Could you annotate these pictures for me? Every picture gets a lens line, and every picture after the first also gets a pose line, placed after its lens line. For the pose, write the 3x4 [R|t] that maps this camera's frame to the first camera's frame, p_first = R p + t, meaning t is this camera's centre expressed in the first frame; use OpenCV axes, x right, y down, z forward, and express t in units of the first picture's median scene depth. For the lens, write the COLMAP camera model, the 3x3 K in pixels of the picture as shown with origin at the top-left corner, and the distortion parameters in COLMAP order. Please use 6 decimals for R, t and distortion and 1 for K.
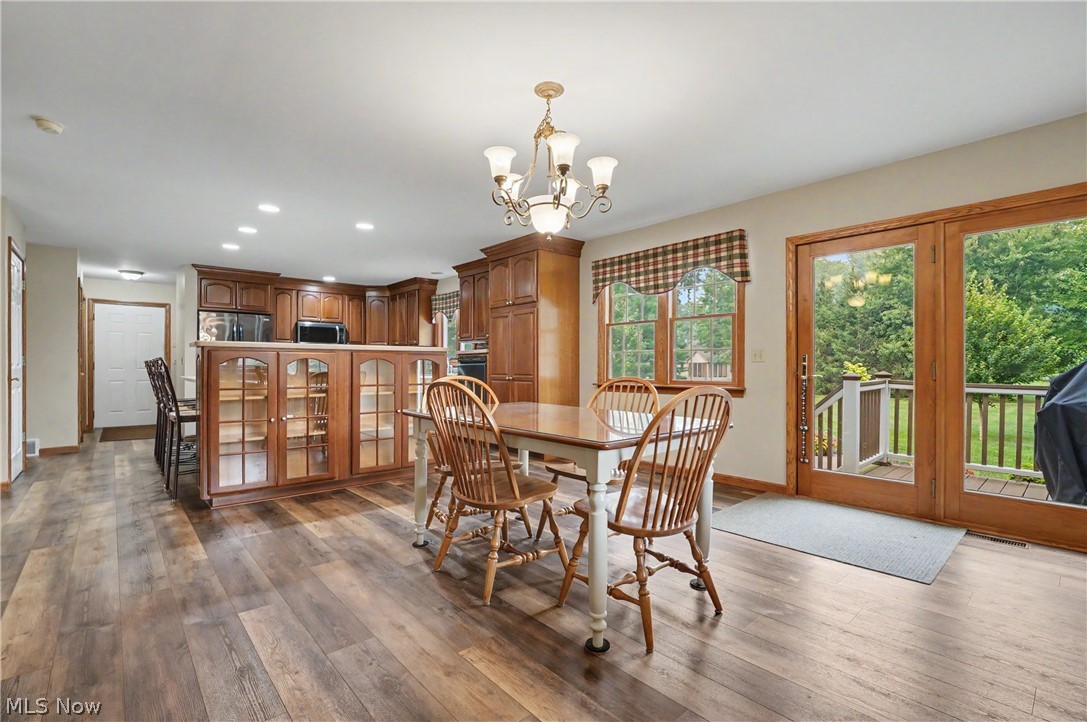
lens RADIAL K [[498.0, 0, 542.8], [0, 498.0, 365.4], [0, 0, 1]] dist [-0.003928, -0.000393]
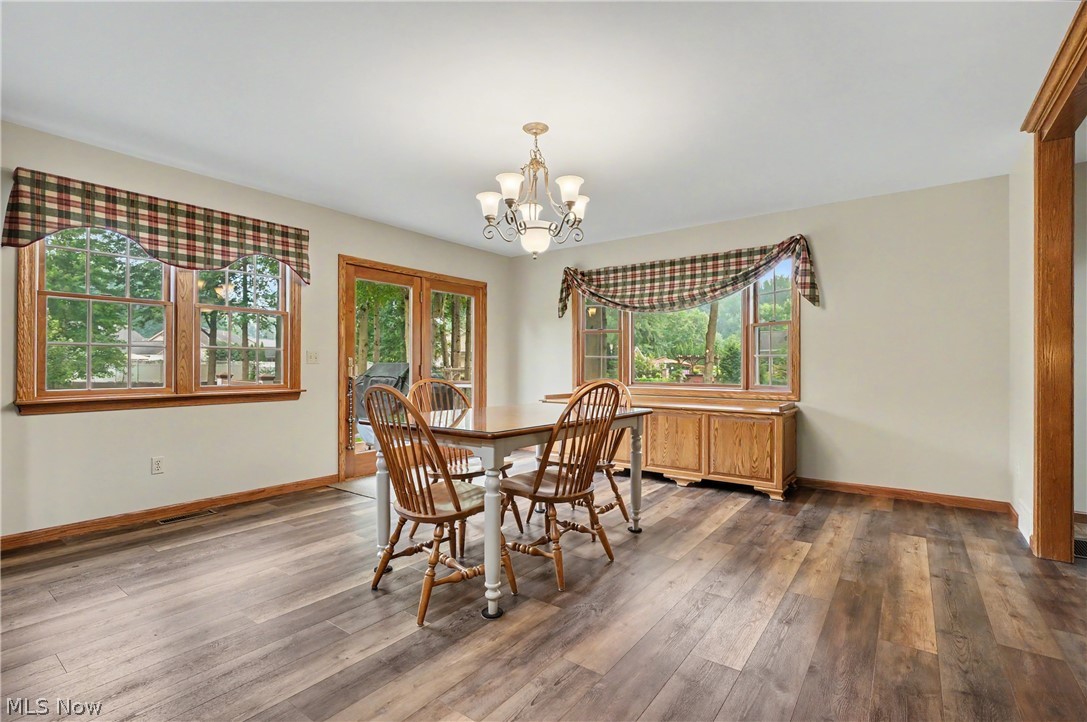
lens RADIAL K [[497.6, 0, 545.8], [0, 497.6, 365.3], [0, 0, 1]] dist [-0.027221, 0.000226]
pose [[-0.216316, 0.005271, 0.976309, -0.586382], [-0.001589, 0.999982, -0.005751, 0.000910], [-0.976322, -0.002795, -0.216304, 0.654314]]
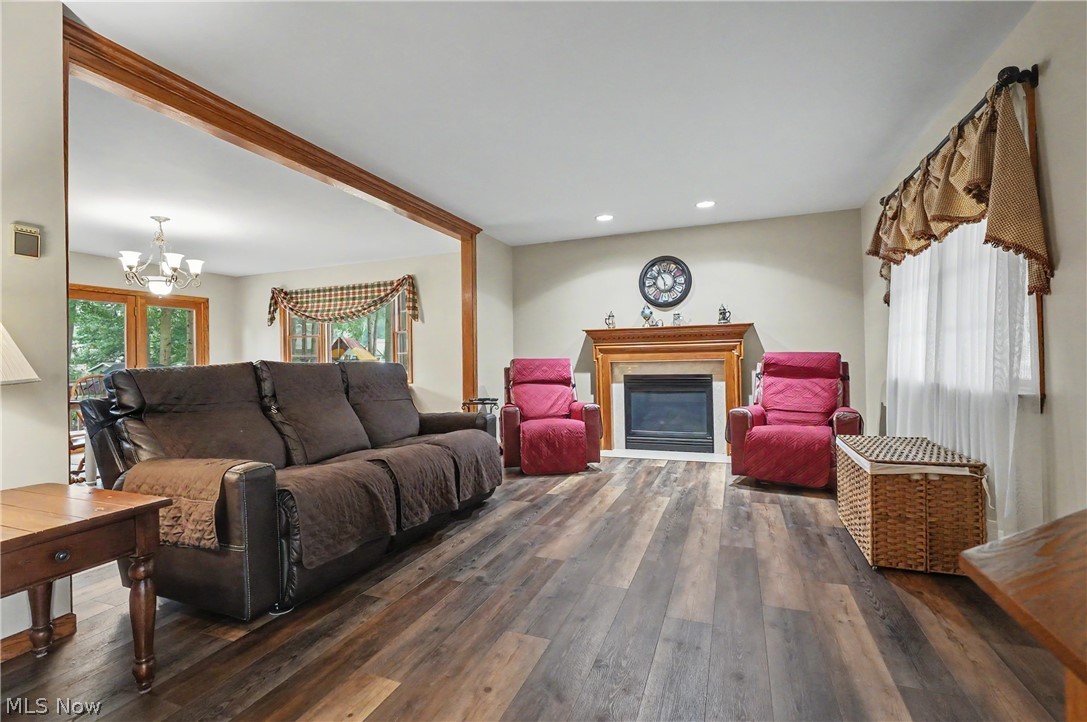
lens RADIAL K [[500.6, 0, 543.5], [0, 500.6, 361.0], [0, 0, 1]] dist [-0.010733, -0.000198]
pose [[-0.459008, 0.008035, 0.888396, -1.229140], [0.016970, 0.999856, -0.000275, 0.004699], [-0.888270, 0.014950, -0.459078, 0.312150]]
